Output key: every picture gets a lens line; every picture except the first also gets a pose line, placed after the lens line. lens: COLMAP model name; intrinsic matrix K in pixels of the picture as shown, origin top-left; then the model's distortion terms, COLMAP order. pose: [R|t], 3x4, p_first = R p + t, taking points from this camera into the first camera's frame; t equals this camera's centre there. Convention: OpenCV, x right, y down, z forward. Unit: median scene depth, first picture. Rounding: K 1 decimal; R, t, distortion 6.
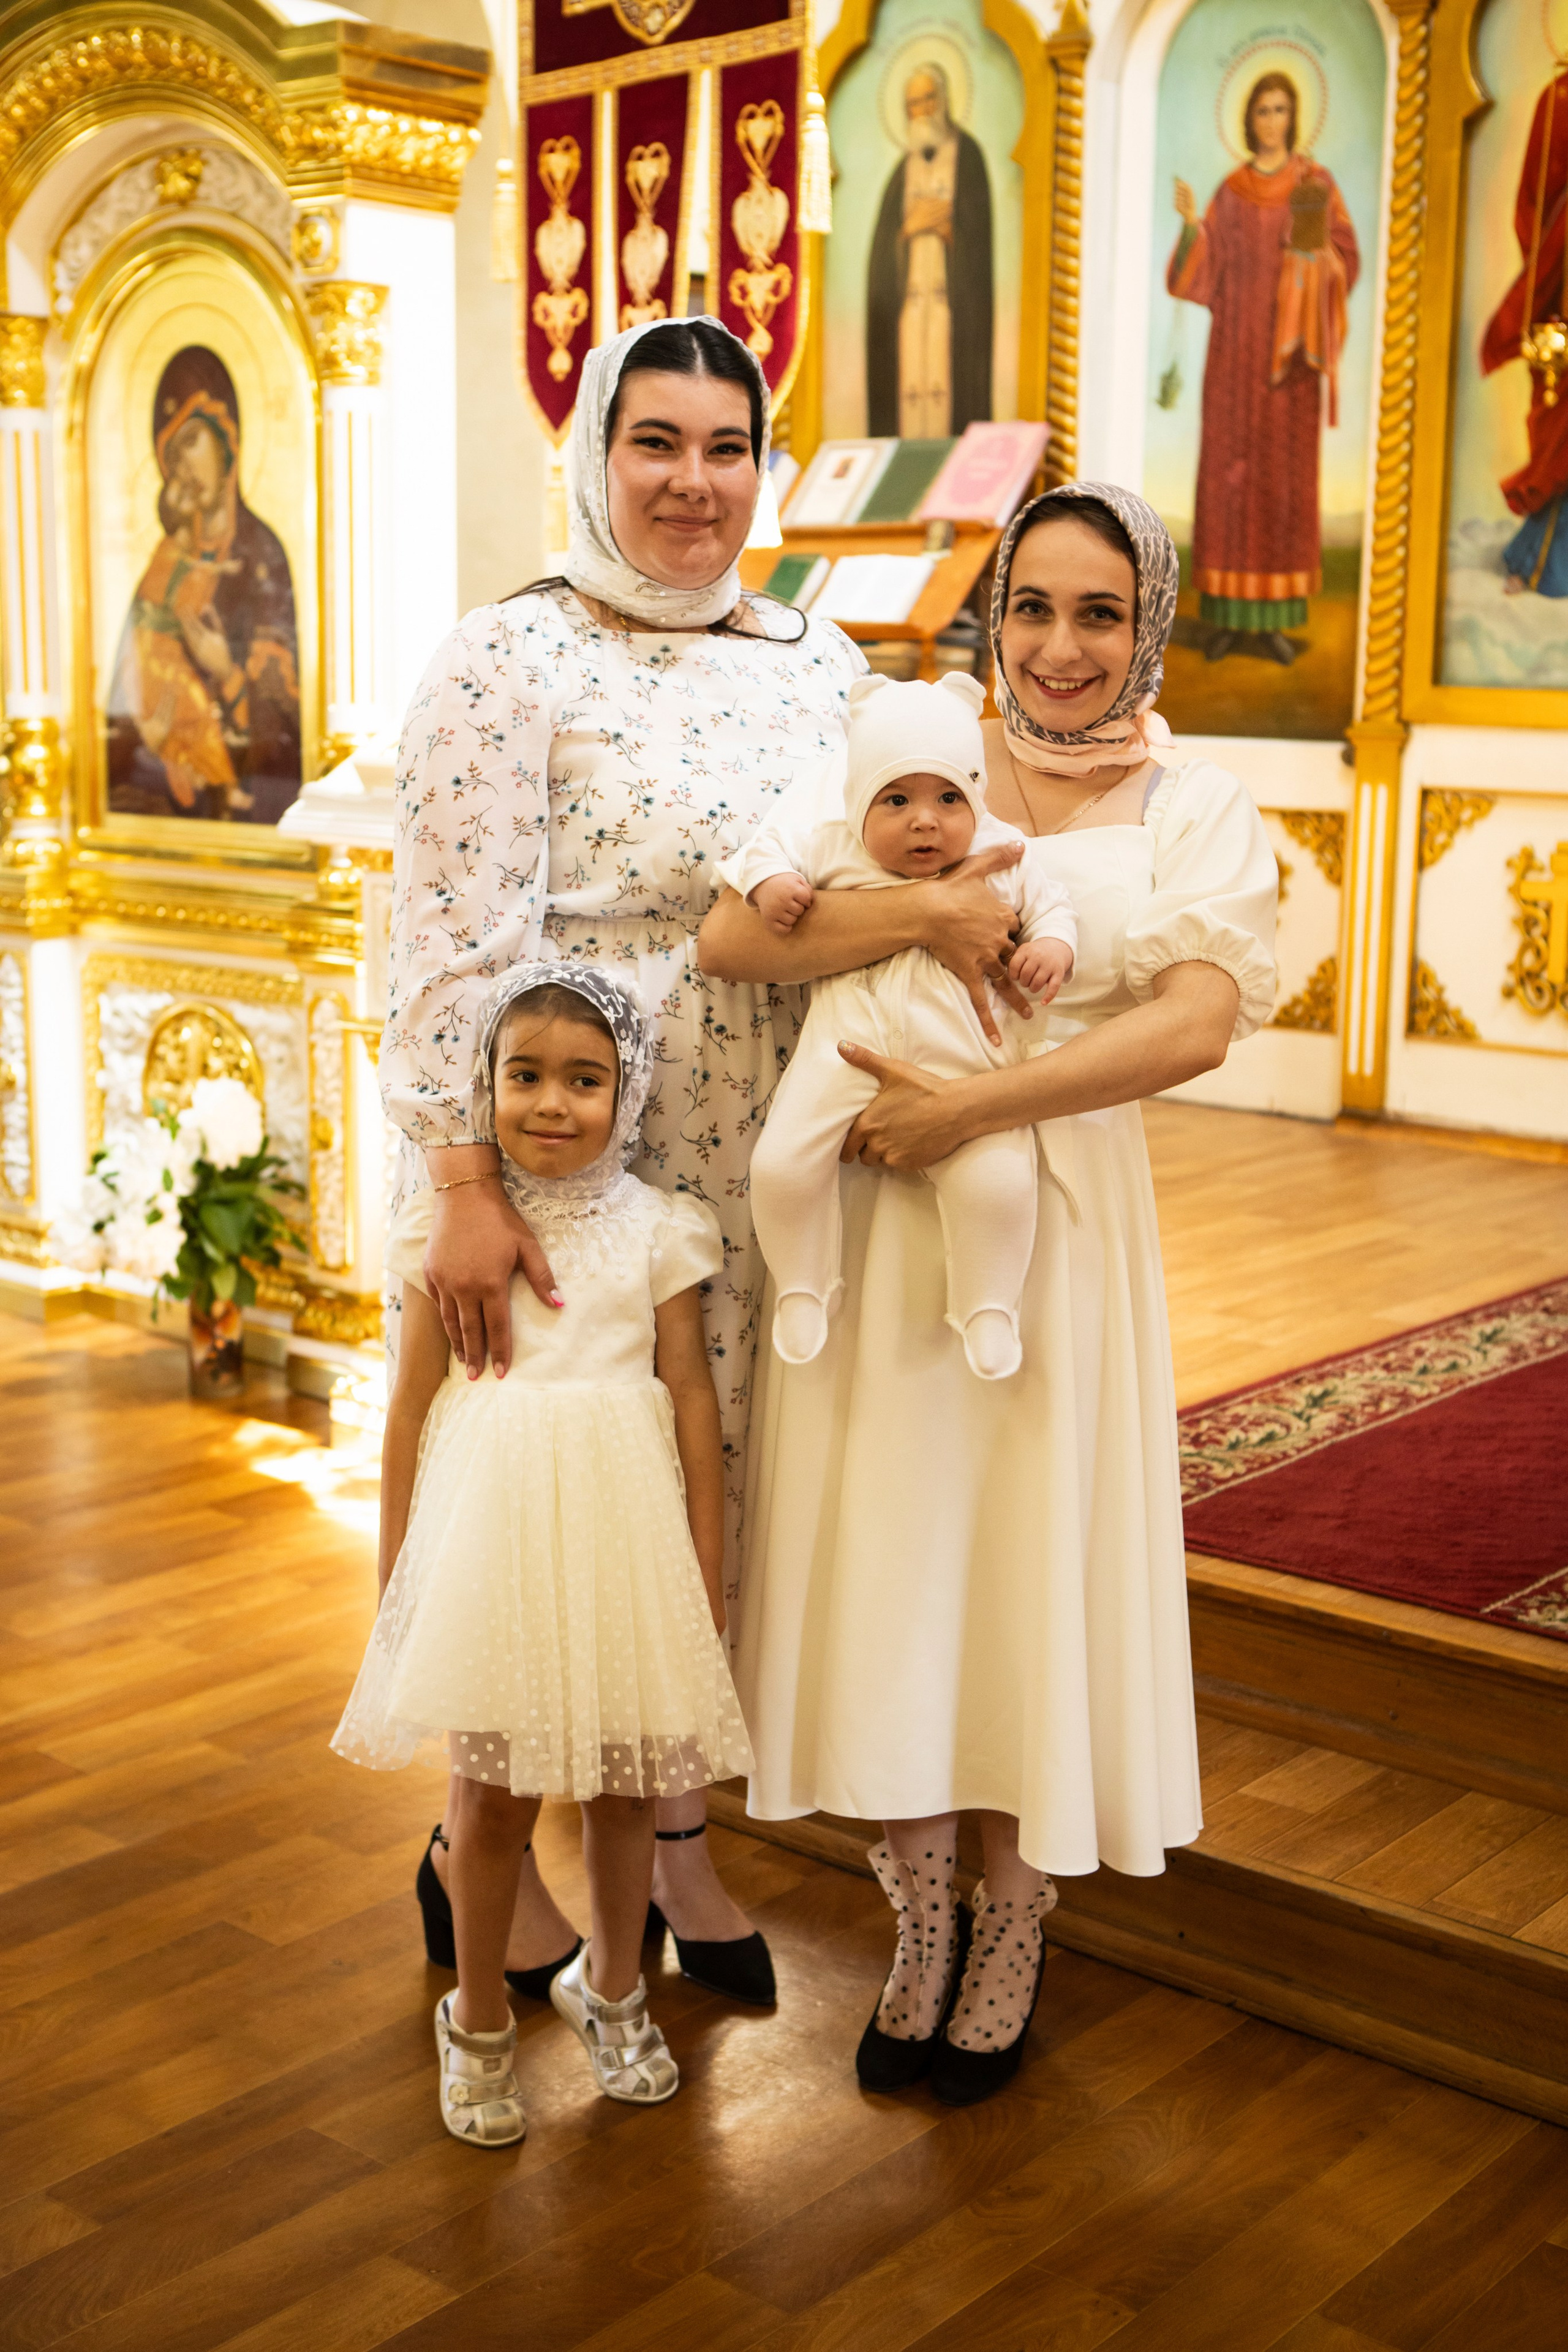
lens RADIAL K [[2961.0, 0, 785.5], [0, 2961.0, 1163.1], [0, 0, 1]] dist [-0.011877, 0.072744]
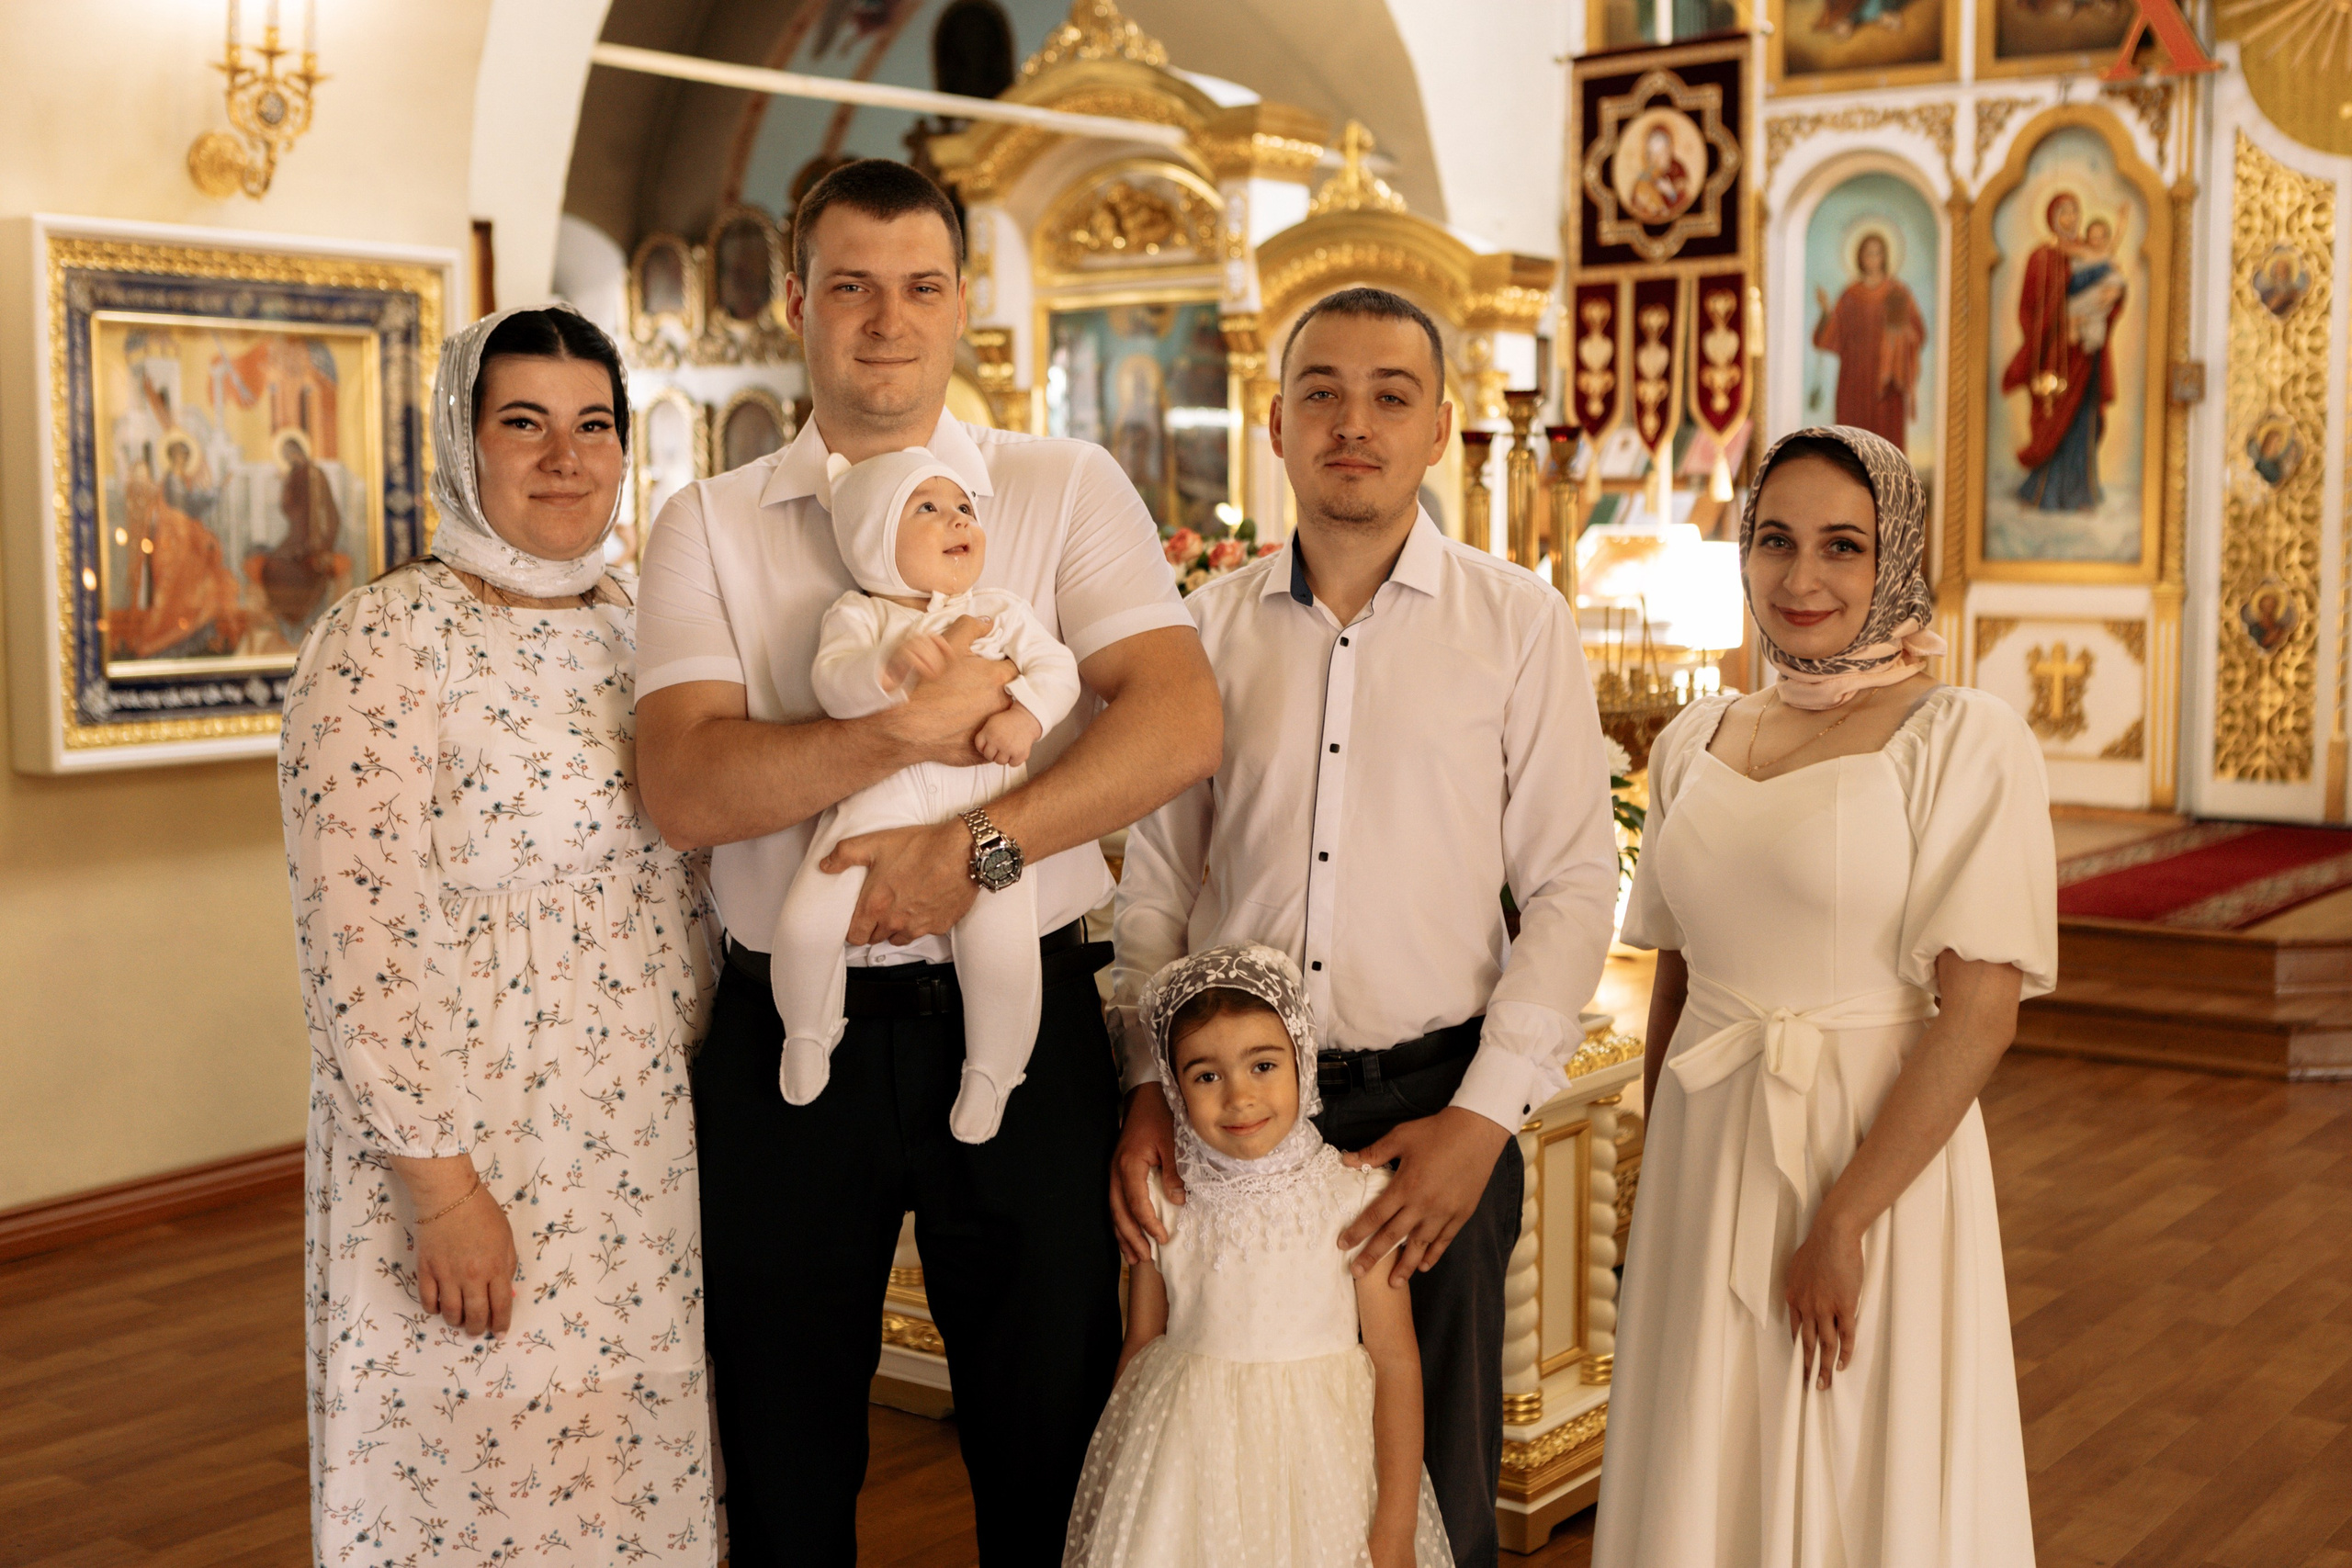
lens RADIAL K [[2844.9, 0, 1204.0], [0, 2844.9, 786.4], [0, 0, 1]] dist [-0.046154, 0.080759]
pose [[0.997700, -0.020421, 0.064636, -0.465825], [0.025839, 0.996120, -0.084129, 0.141175], [-0.062667, 0.085606, 0.994356, -0.875142]]
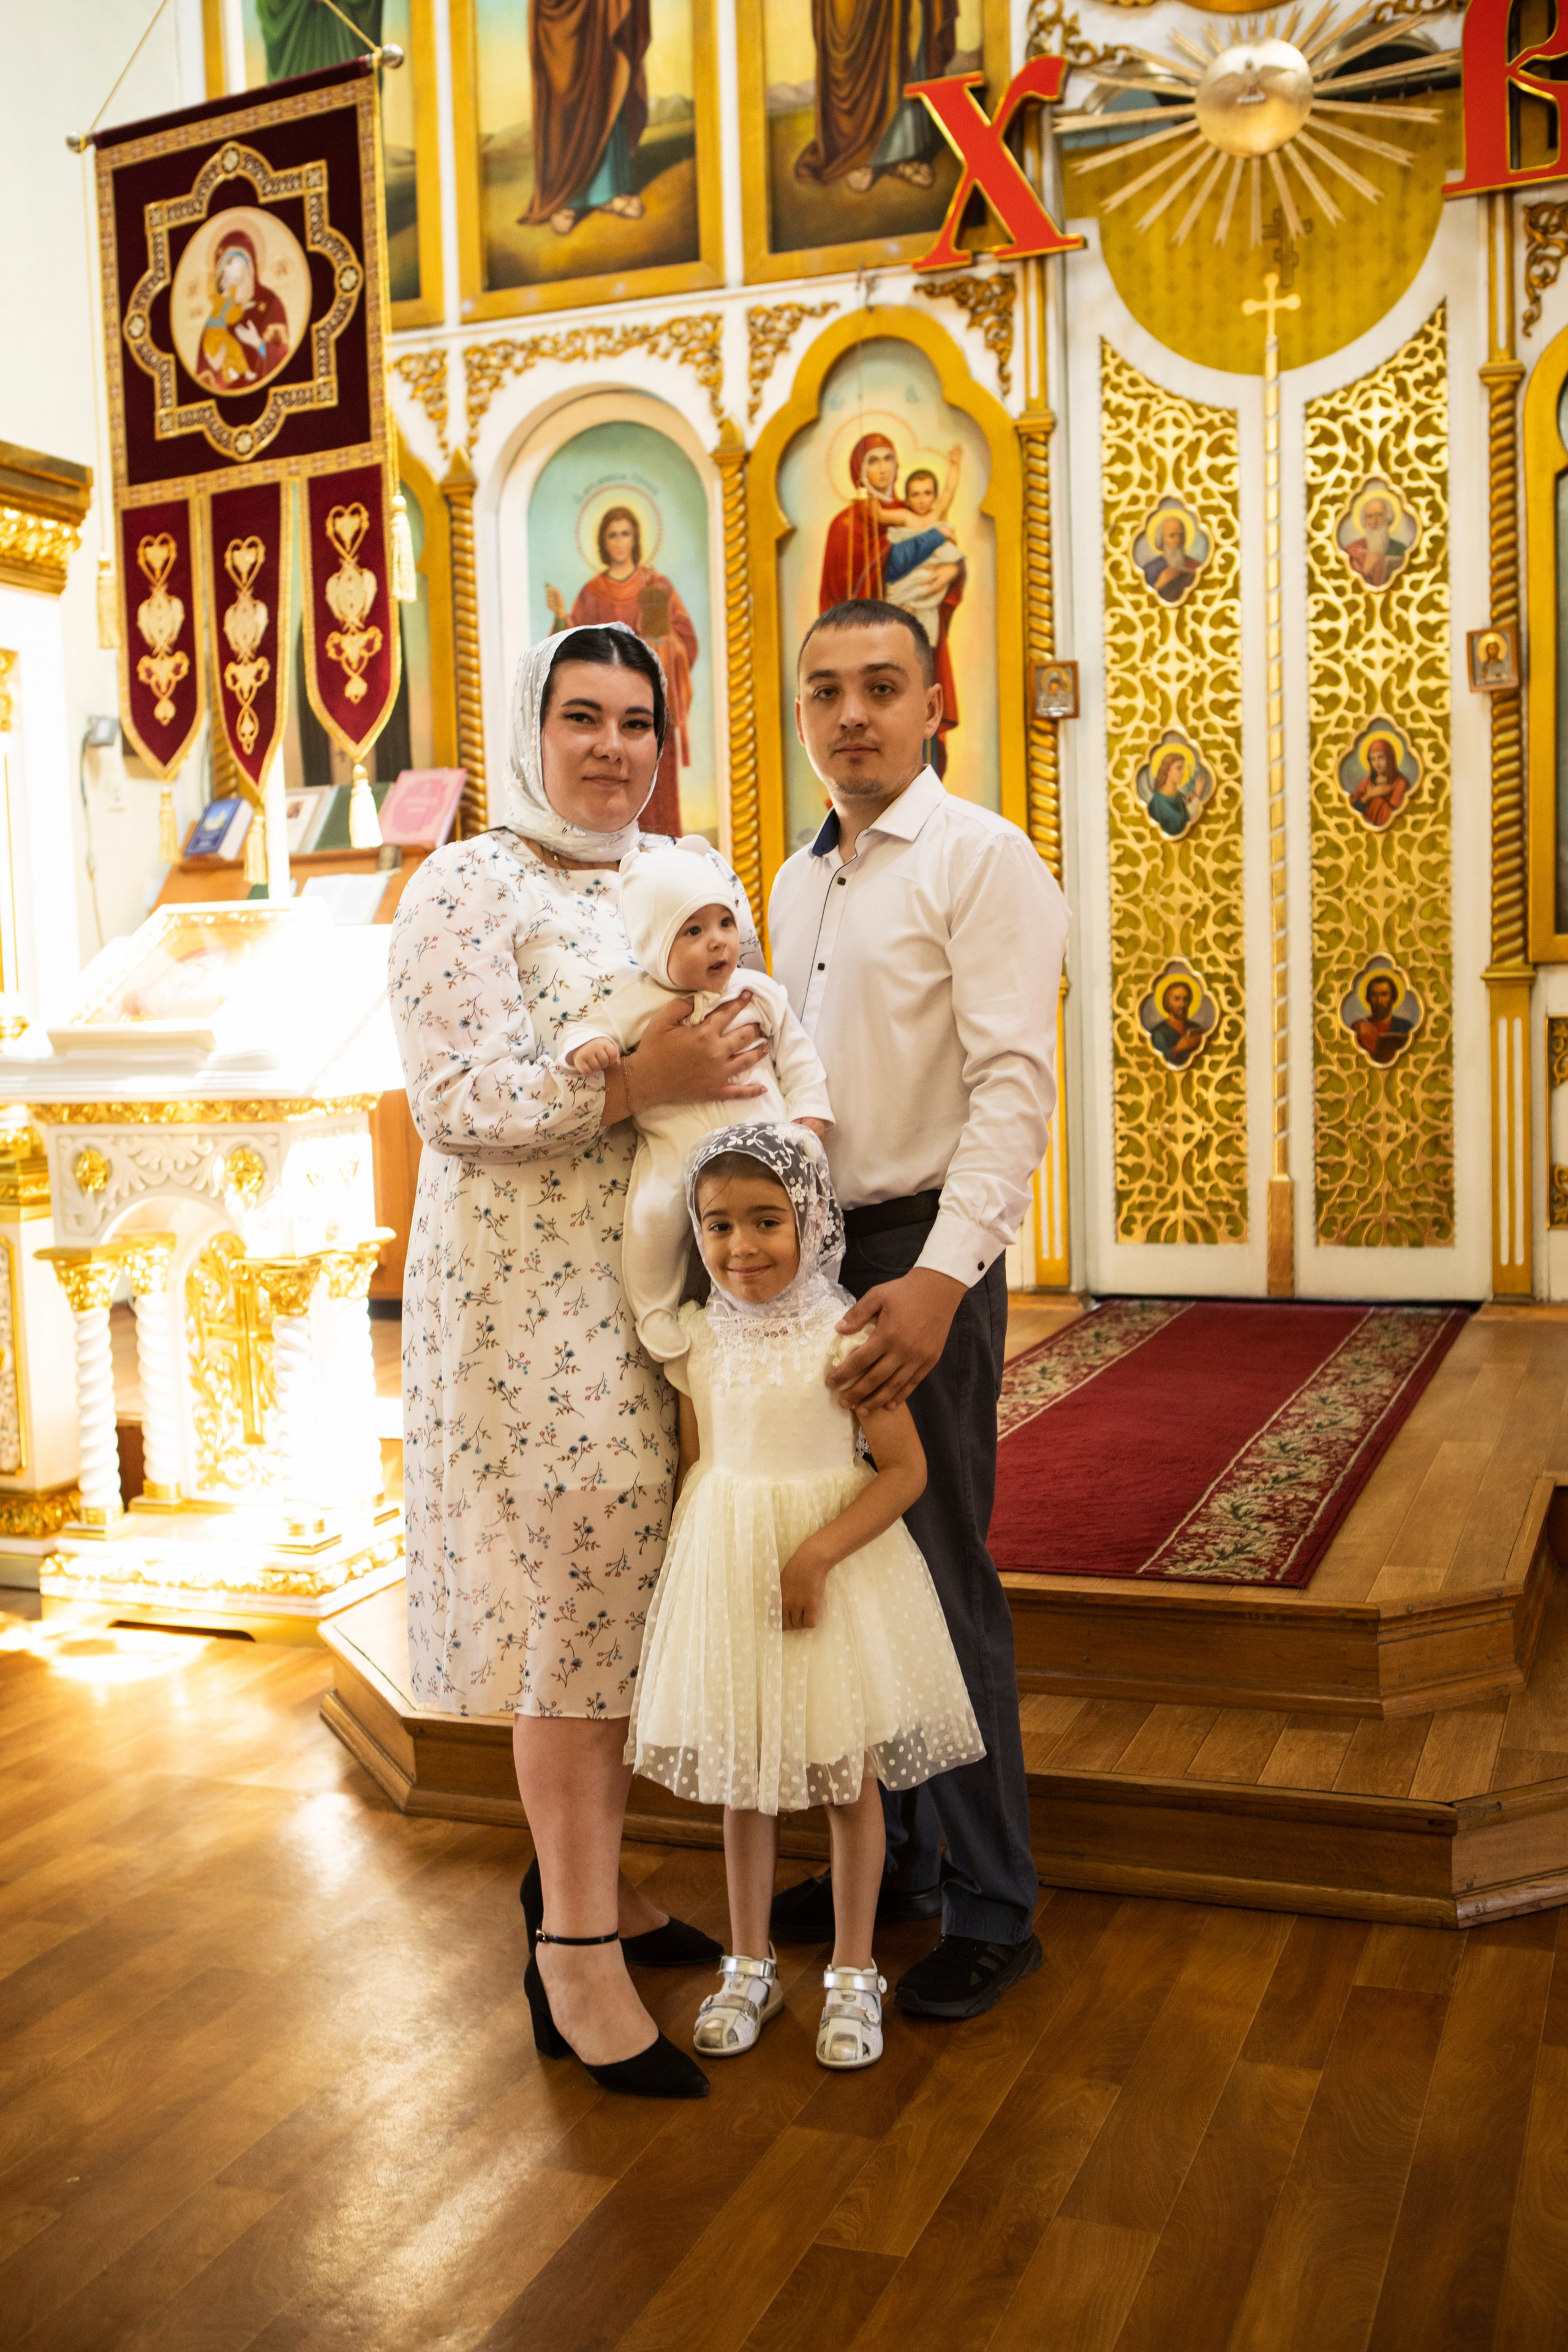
lens RADIAL K [[2391.0, 0, 794.1], [0, 2391.0, 1170.4], [0, 0, 1]] dist [-0.070239, 0.118368]
pose [[0.942870, -0.071107, 0.325484, -0.162437], [0.102874, 0.991356, -0.081430, 0.027079], [-0.316880, 0.110262, 0.942035, 0.003672]]
